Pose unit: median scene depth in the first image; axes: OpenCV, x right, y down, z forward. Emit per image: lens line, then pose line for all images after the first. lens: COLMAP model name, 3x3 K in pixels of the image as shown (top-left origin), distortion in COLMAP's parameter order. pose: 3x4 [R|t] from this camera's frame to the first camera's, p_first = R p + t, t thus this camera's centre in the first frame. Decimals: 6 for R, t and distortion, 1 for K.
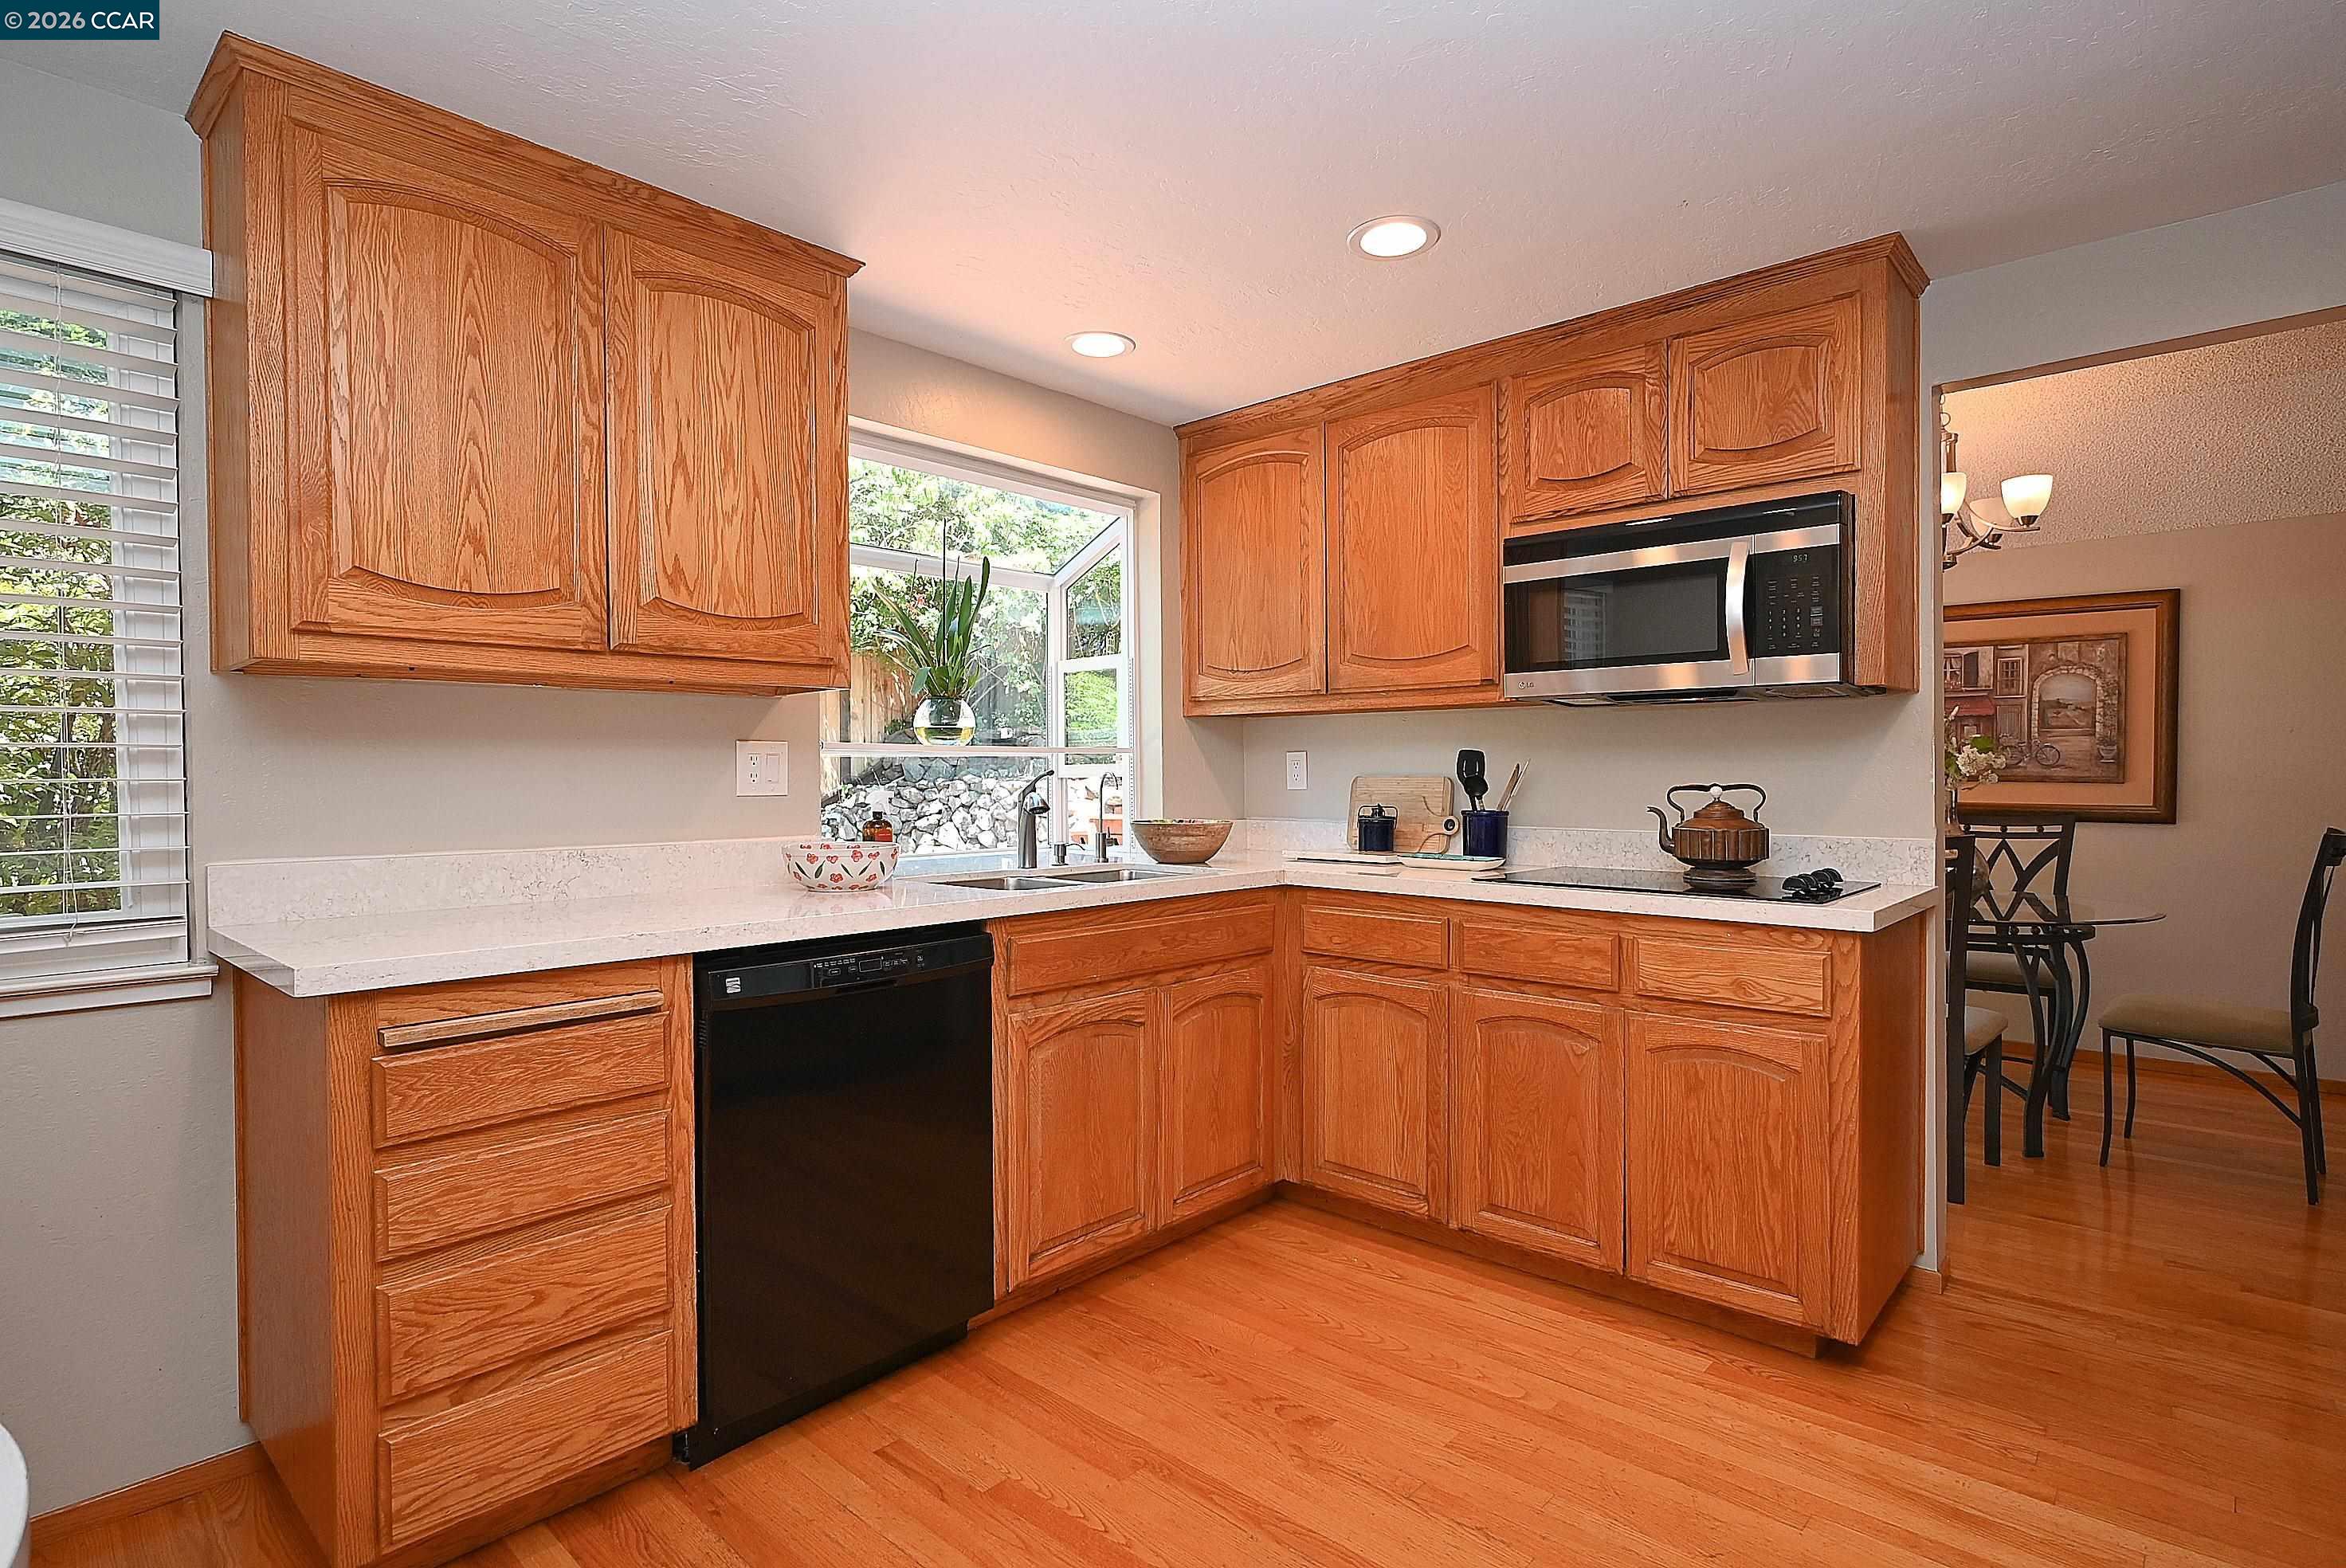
lens RADIAL K [[1171.4, 0, 1168.6], [0, 1171.4, 783.6], [0, 0, 1]] dist [-0.000290, 0.001037]
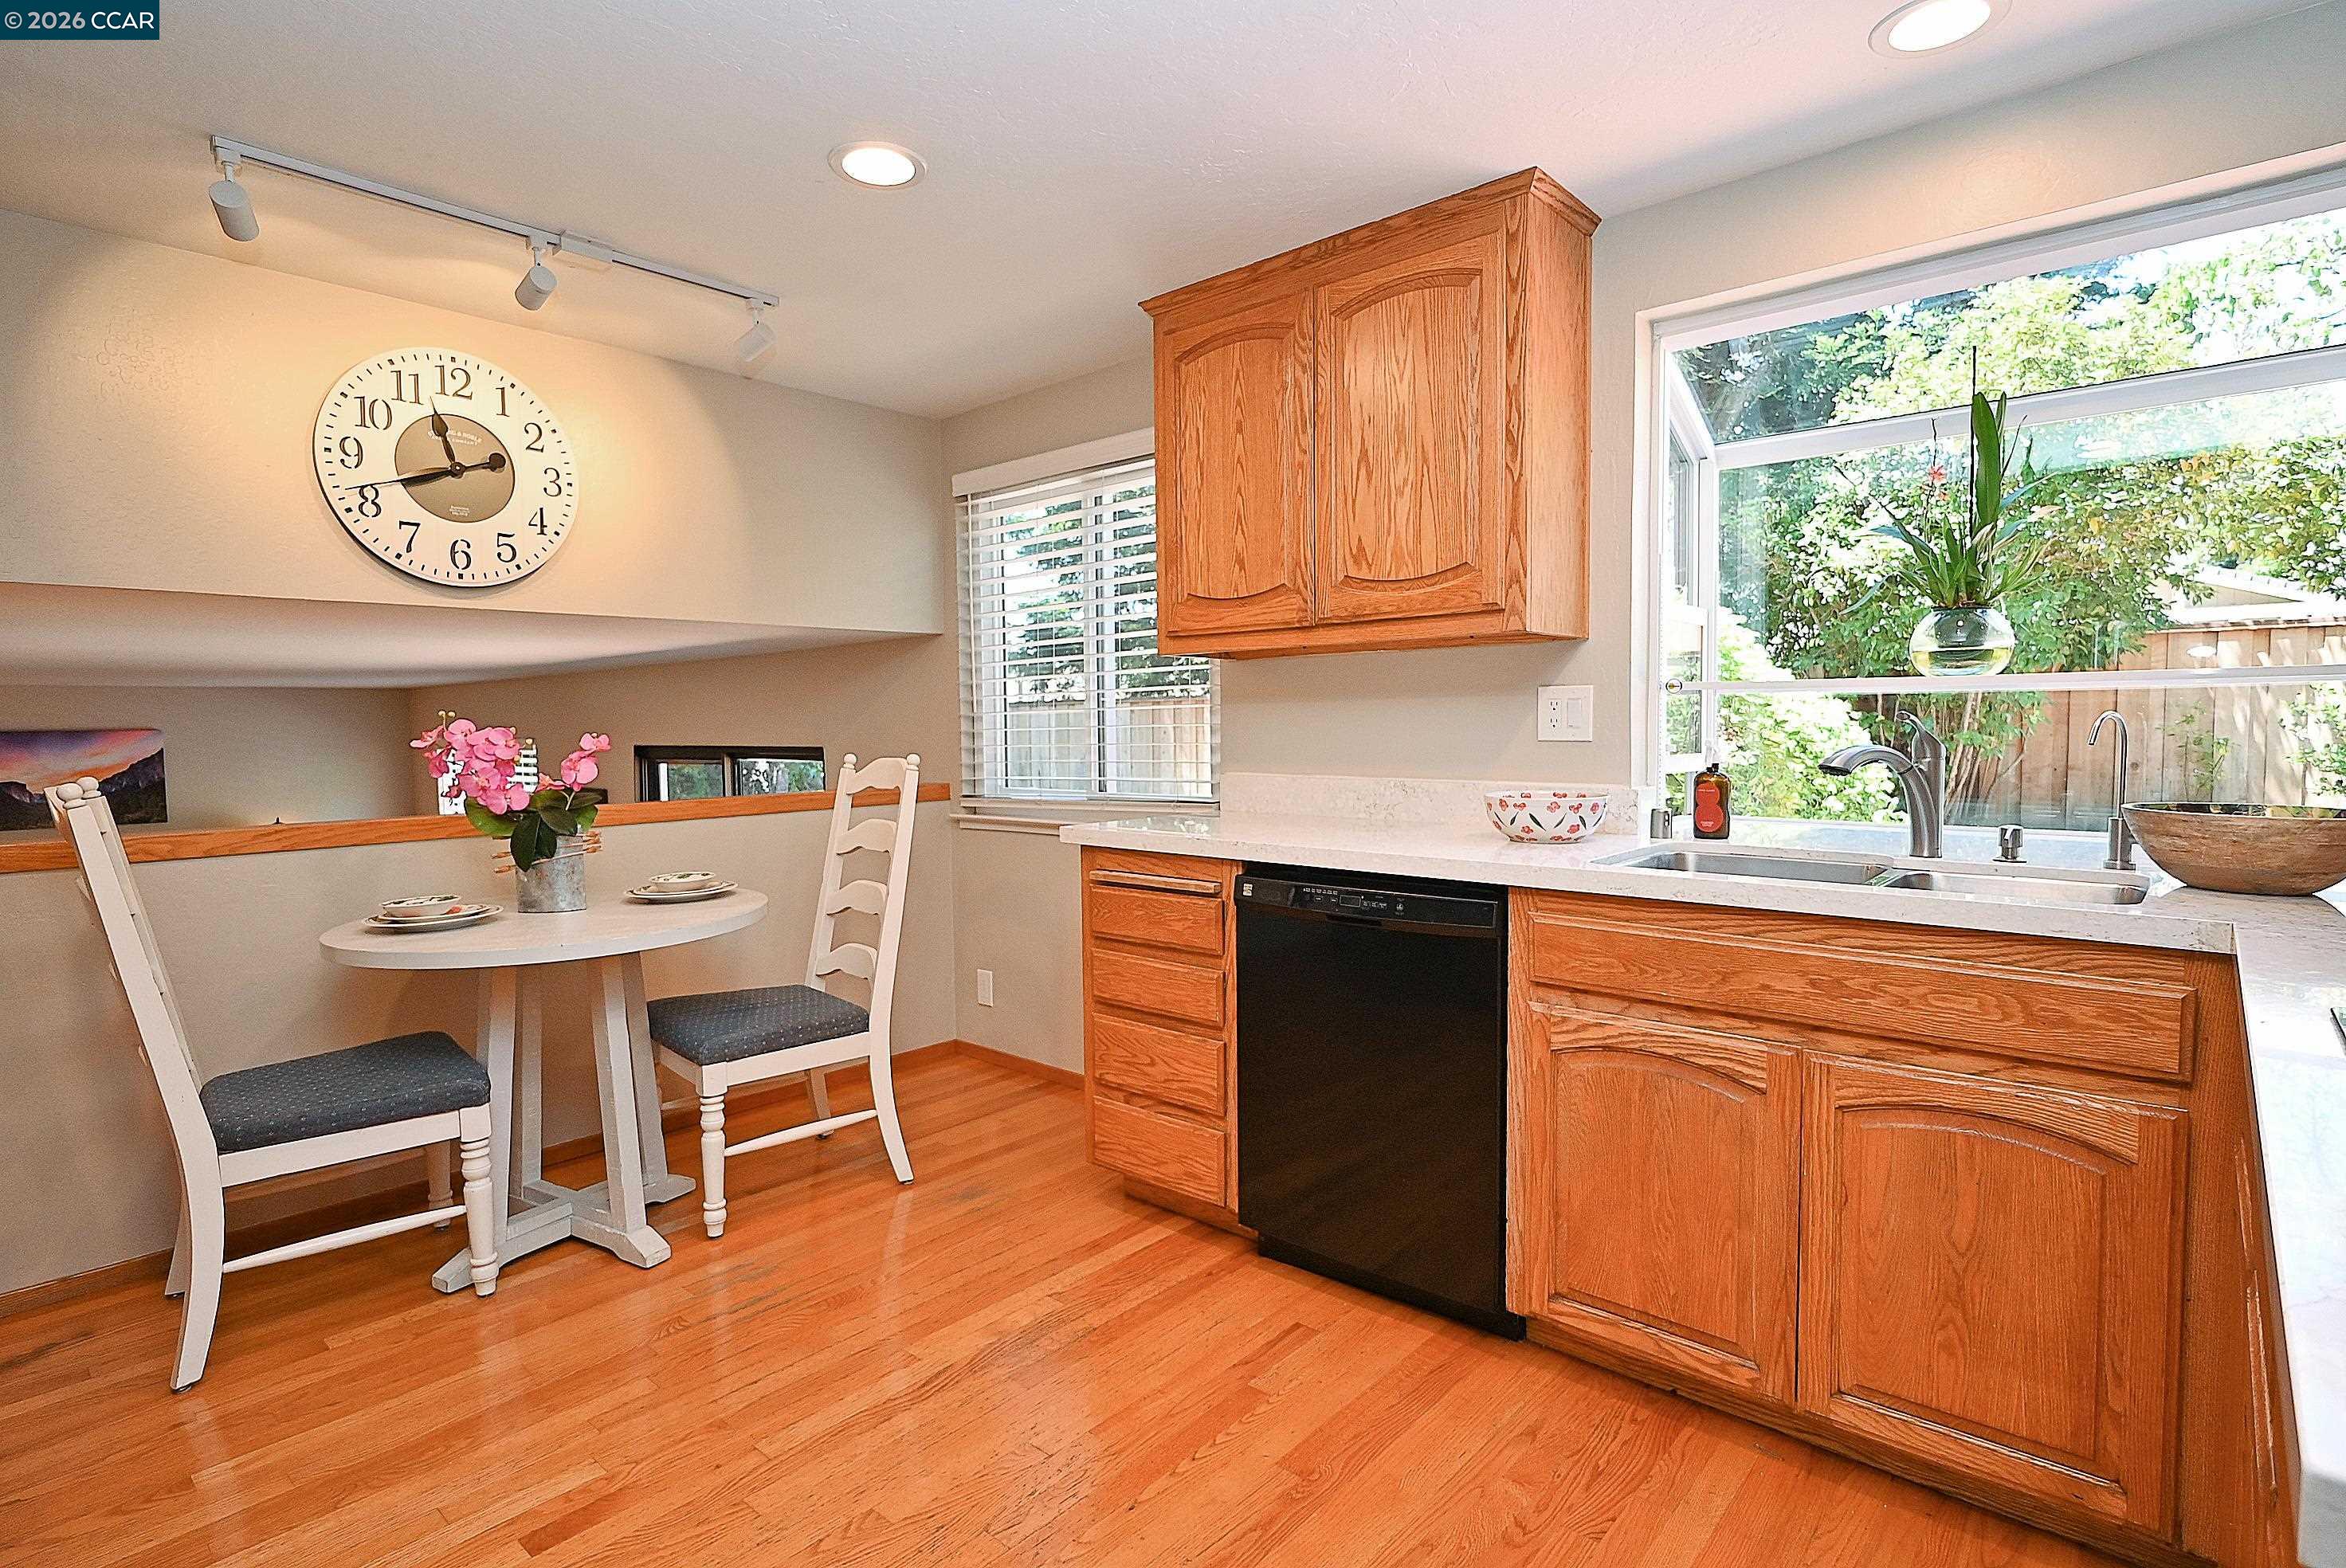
lens RADIAL K [[1154.2, 0, 1179.9], [0, 1154.2, 782.6], [0, 0, 1]] dist [-0.000436, 0.000174]
pose [[0.022503, 0.056668, -0.998139, 0.609392], [0.000606, 0.998391, 0.056696, -0.009802], [0.999747, -0.001880, 0.022432, 0.635278]]
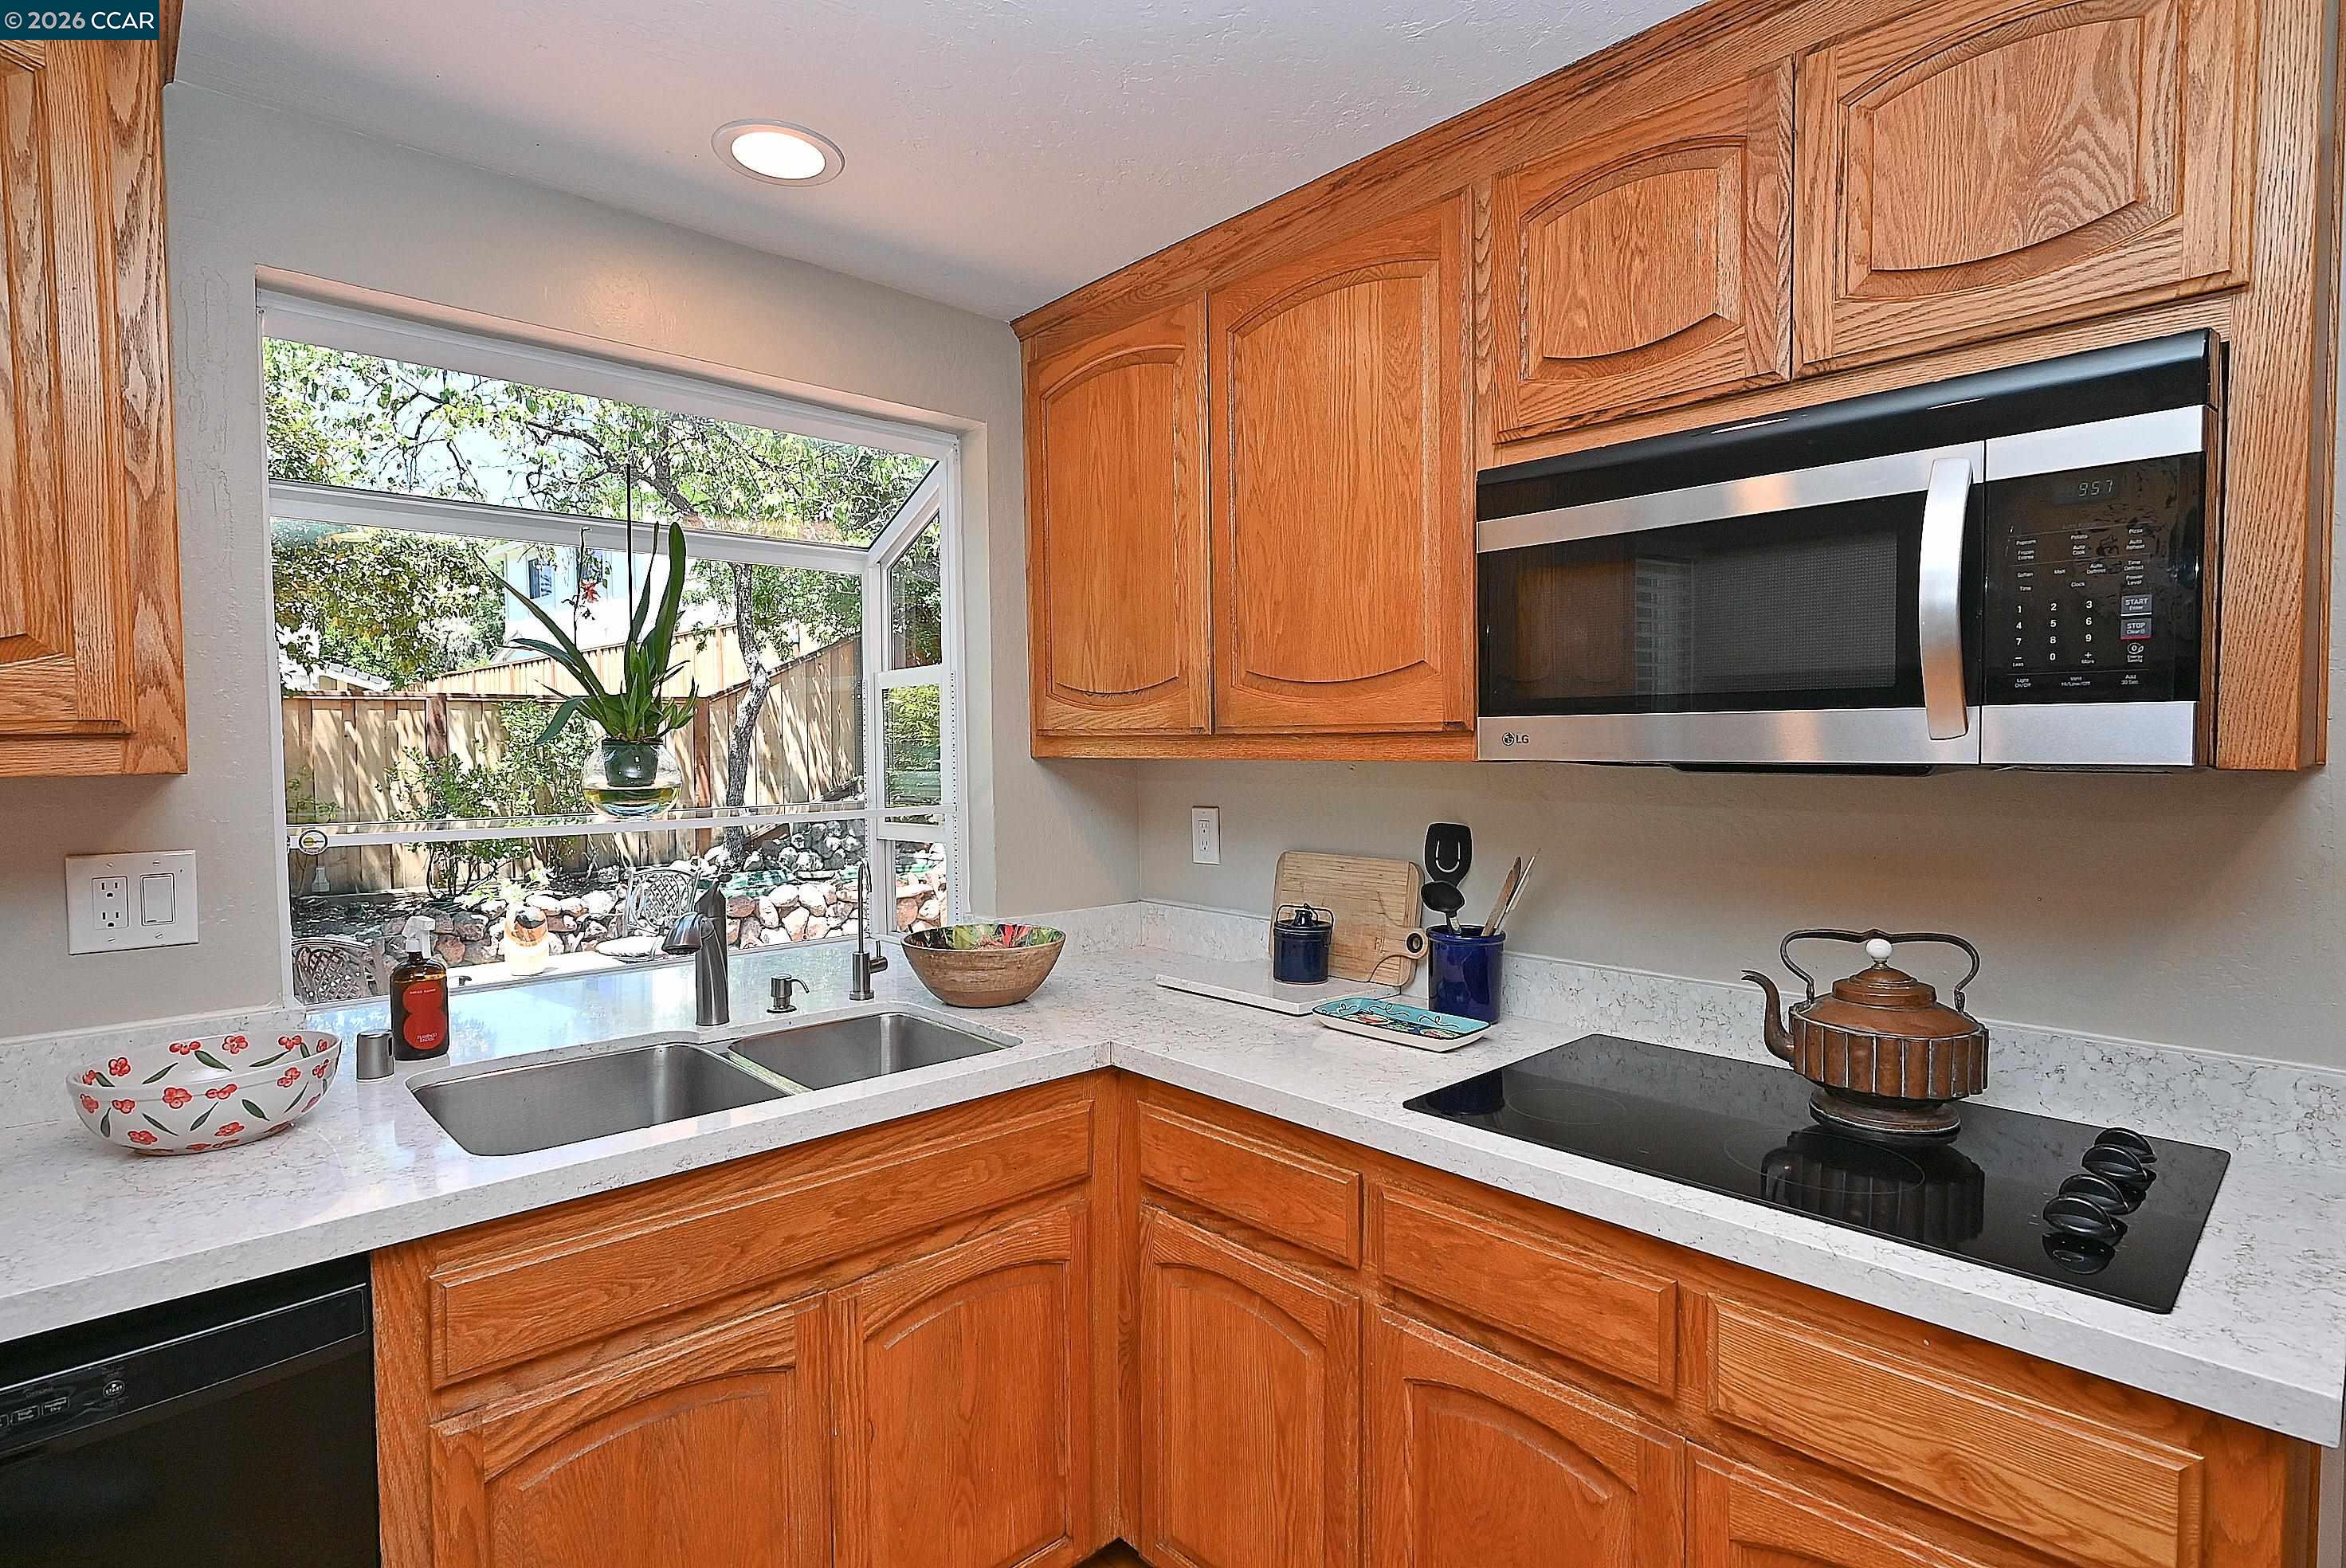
lens RADIAL K [[1157.4, 0, 1168.4], [0, 1157.4, 787.7], [0, 0, 1]] dist [-0.000831, 0.000384]
pose [[0.997117, -0.000577, -0.075883, 0.192338], [0.002862, 0.999546, 0.029999, -0.081277], [0.075832, -0.030130, 0.996665, 0.467205]]
